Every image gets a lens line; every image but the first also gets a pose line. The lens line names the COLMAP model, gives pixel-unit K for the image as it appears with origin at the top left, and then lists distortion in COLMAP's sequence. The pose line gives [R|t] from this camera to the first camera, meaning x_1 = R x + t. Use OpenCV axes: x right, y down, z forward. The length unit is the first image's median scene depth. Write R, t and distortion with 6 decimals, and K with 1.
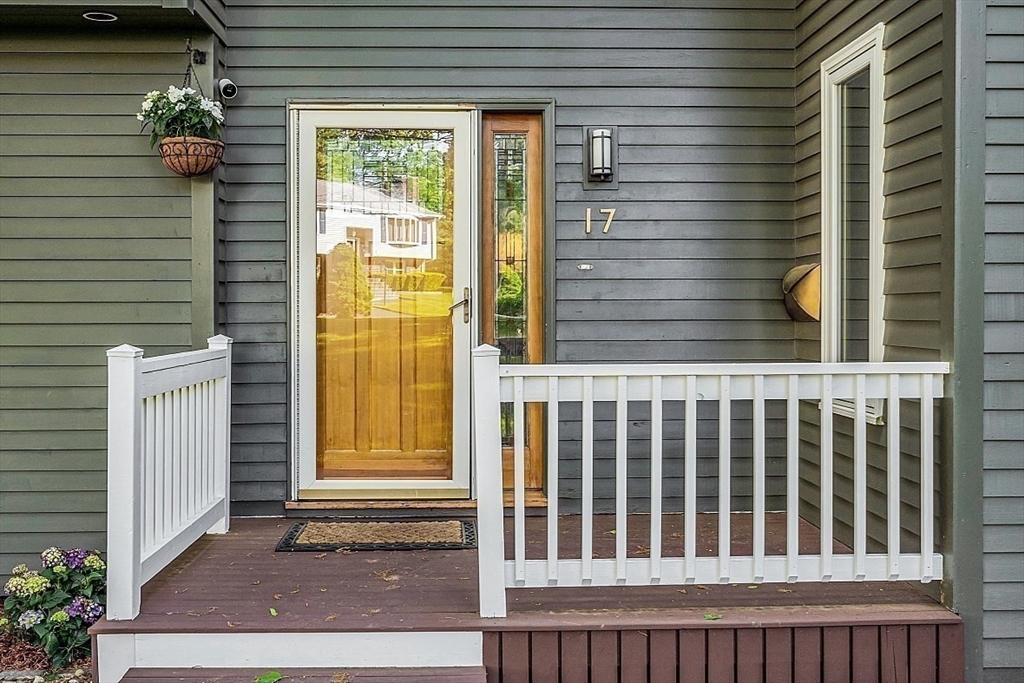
lens RADIAL K [[1078.2, 0, 511.9], [0, 1078.2, 334.6], [0, 0, 1]] dist [0.008823, 0.000000]
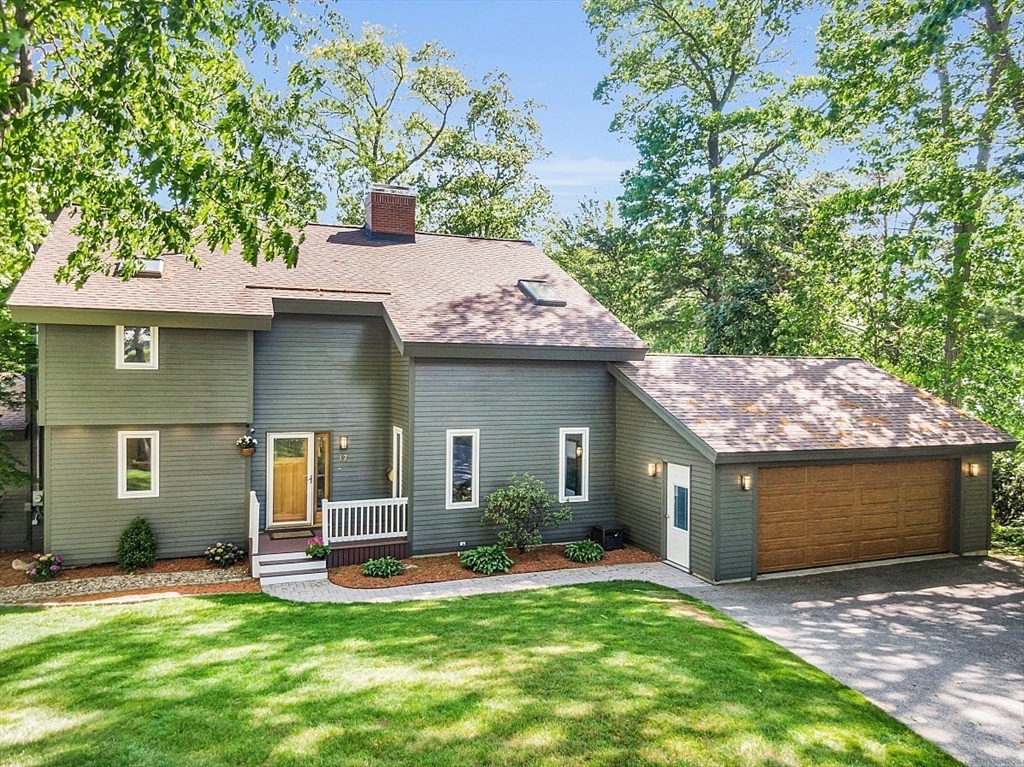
lens RADIAL K [[730.7, 0, 516.2], [0, 730.7, 380.8], [0, 0, 1]] dist [0.011778, -0.004224]
pose [[0.942052, 0.005429, 0.335423, -0.288368], [-0.001693, 0.999933, -0.011430, -0.444317], [-0.335462, 0.010200, 0.941998, -2.297412]]
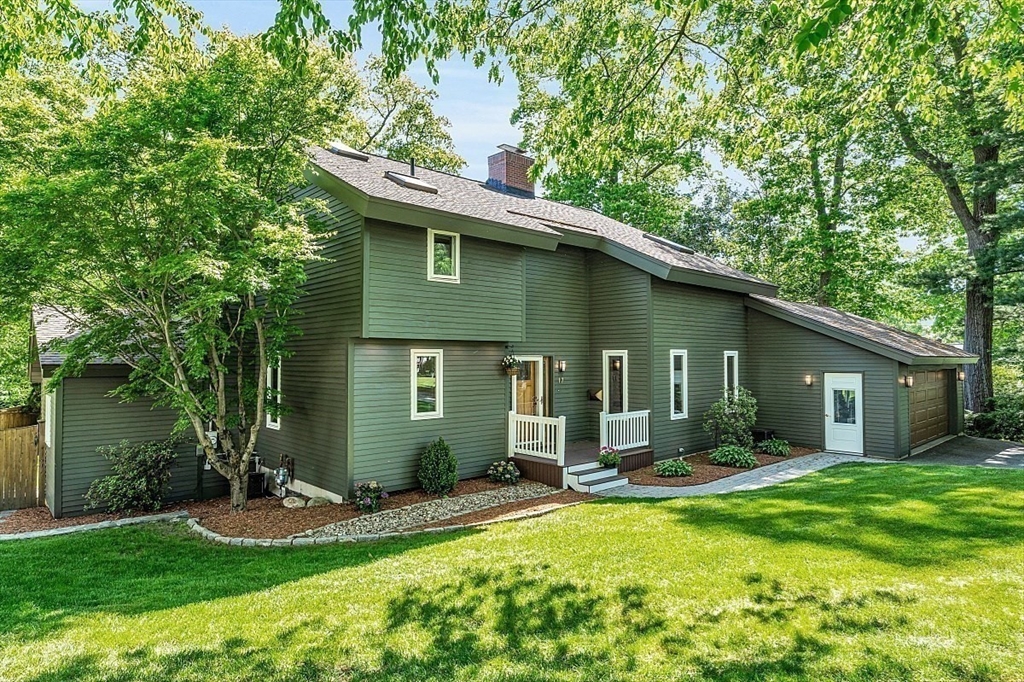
lens RADIAL K [[581.1, 0, 512.8], [0, 581.1, 345.5], [0, 0, 1]] dist [-0.001778, -0.000321]
pose [[0.758296, 0.012810, 0.651785, -1.977171], [0.015210, 0.999187, -0.037333, -0.192356], [-0.651733, 0.038223, 0.757484, -0.874744]]
